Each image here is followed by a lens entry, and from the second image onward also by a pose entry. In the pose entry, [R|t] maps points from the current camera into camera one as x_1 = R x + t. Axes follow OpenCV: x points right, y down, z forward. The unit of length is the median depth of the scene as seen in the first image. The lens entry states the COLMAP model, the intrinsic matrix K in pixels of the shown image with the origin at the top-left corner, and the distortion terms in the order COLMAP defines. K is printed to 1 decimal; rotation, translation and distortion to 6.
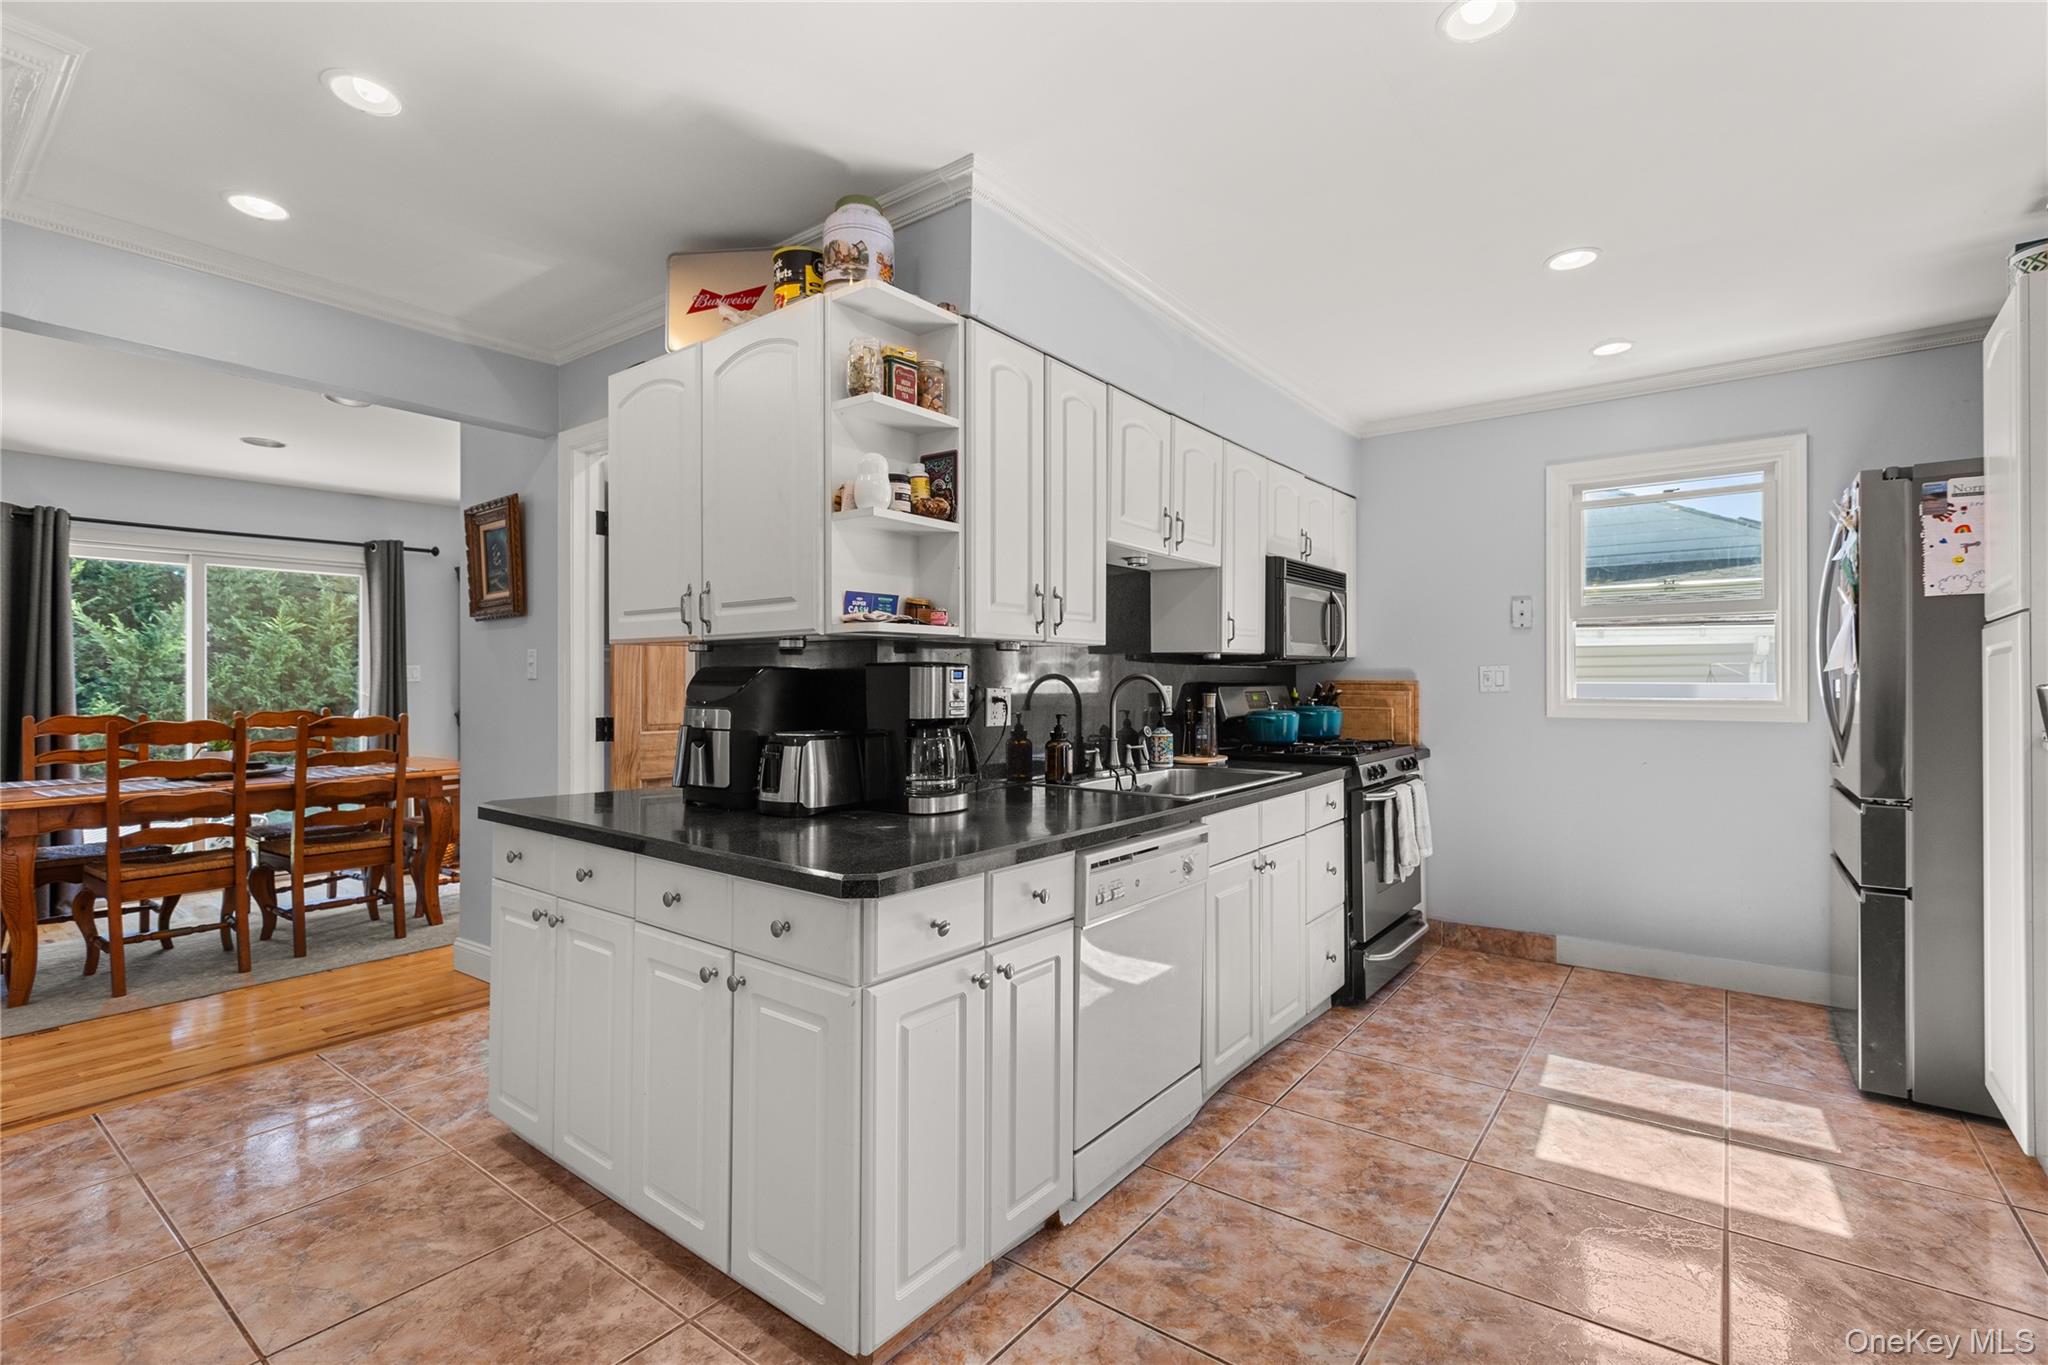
lens RADIAL K [[937.0, 0, 1020.8], [0, 937.0, 685.2], [0, 0, 1]] dist [0.003267, -0.000142]
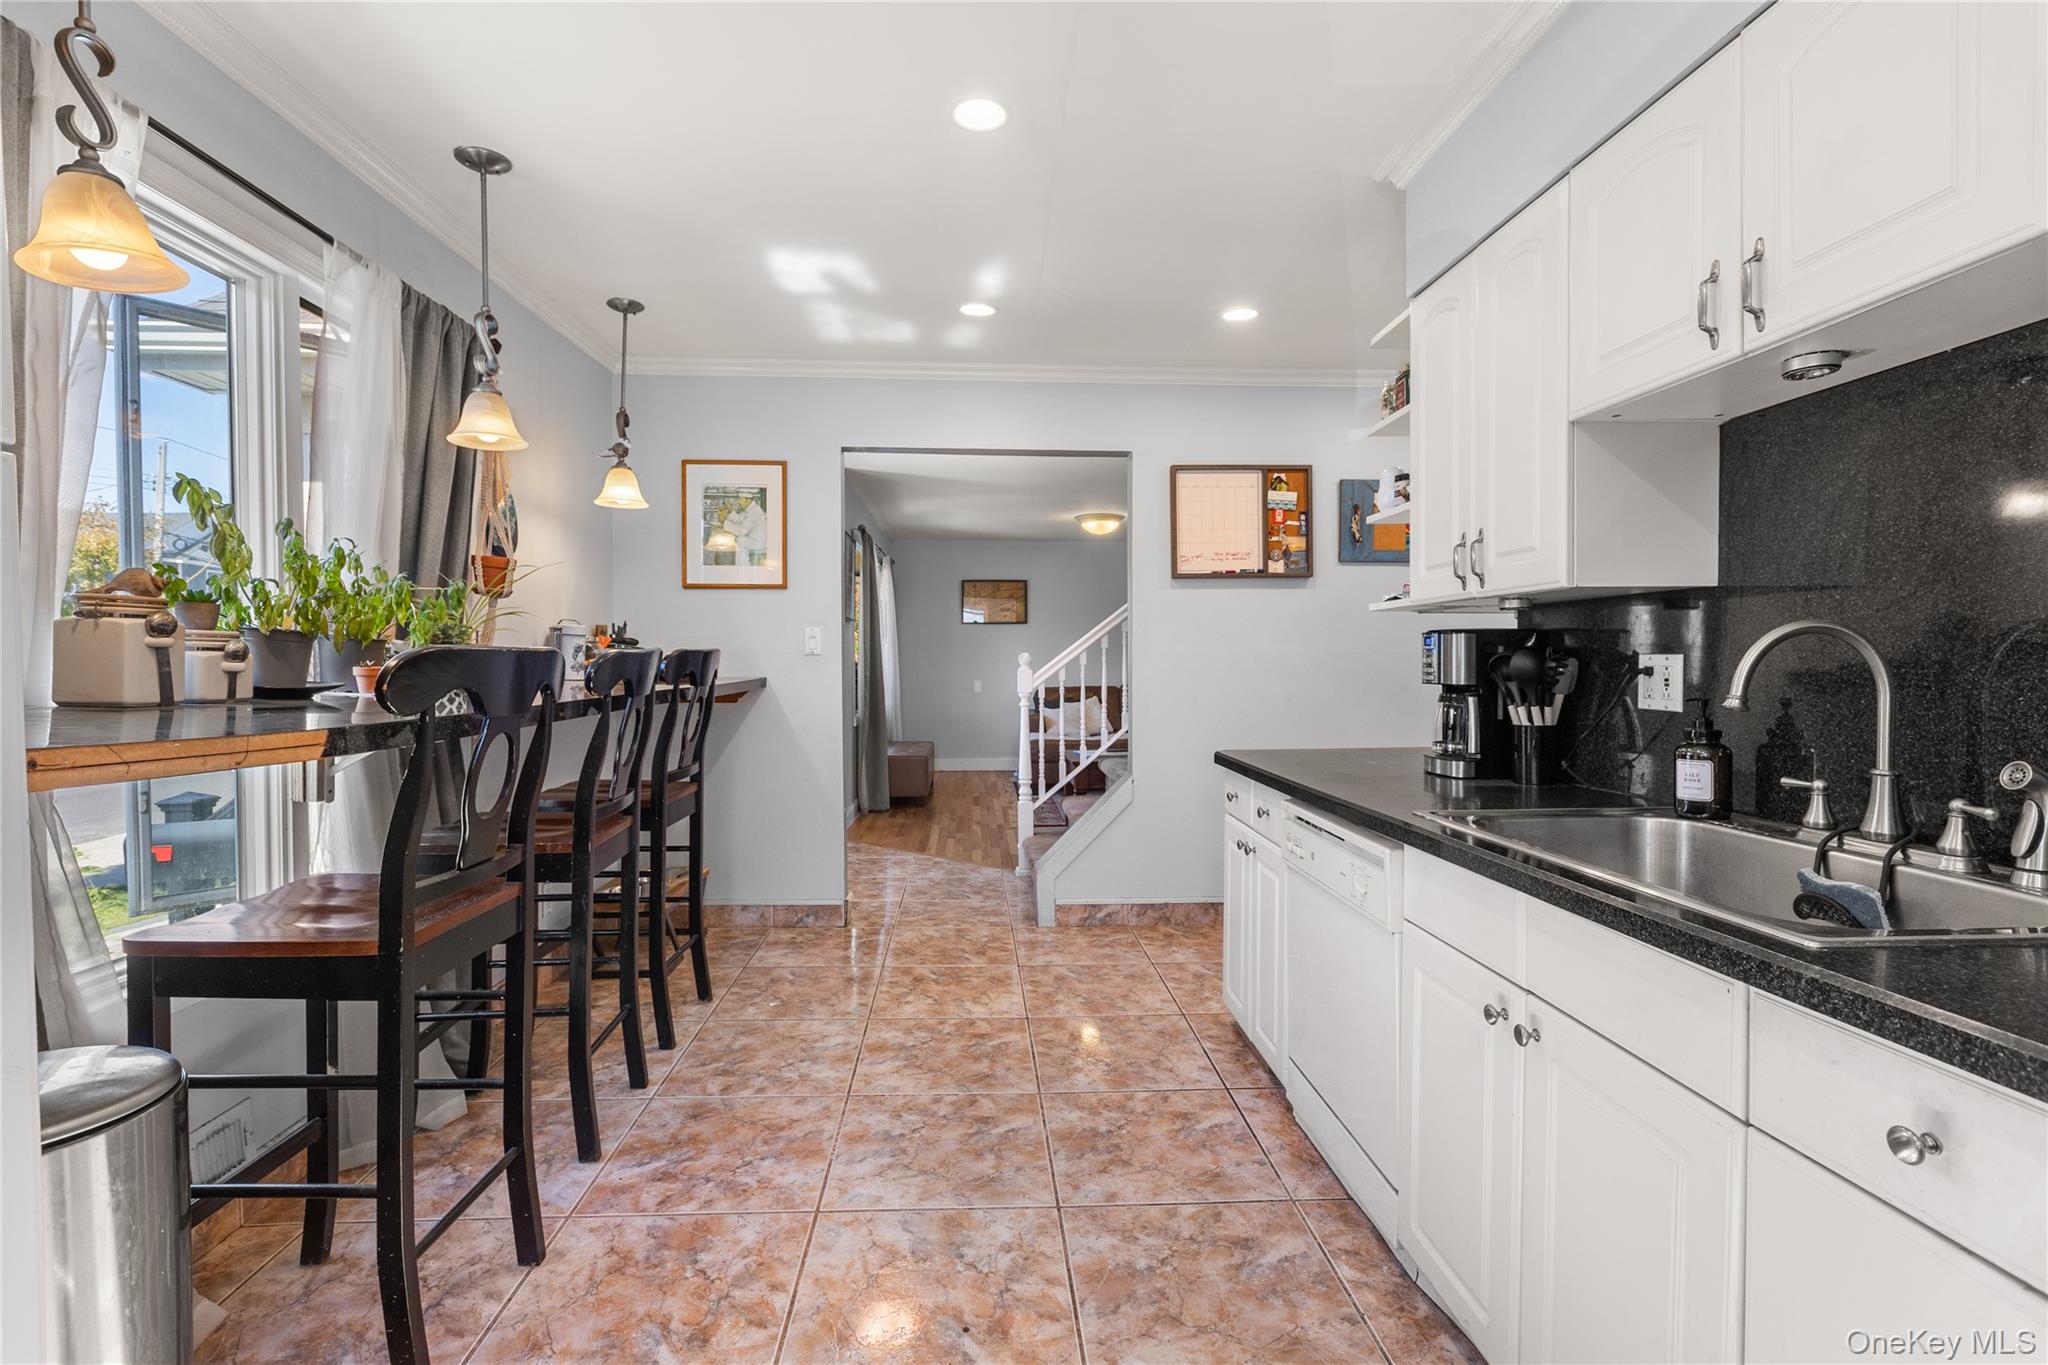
lens RADIAL K [[937.0, 0, 1022.2], [0, 937.0, 678.2], [0, 0, 1]] dist [0.003267, -0.000142]
pose [[-0.763491, 0.012858, -0.645691, 1.058469], [0.000191, 0.999806, 0.019684, 0.008457], [0.645819, 0.014905, -0.763345, 1.671474]]
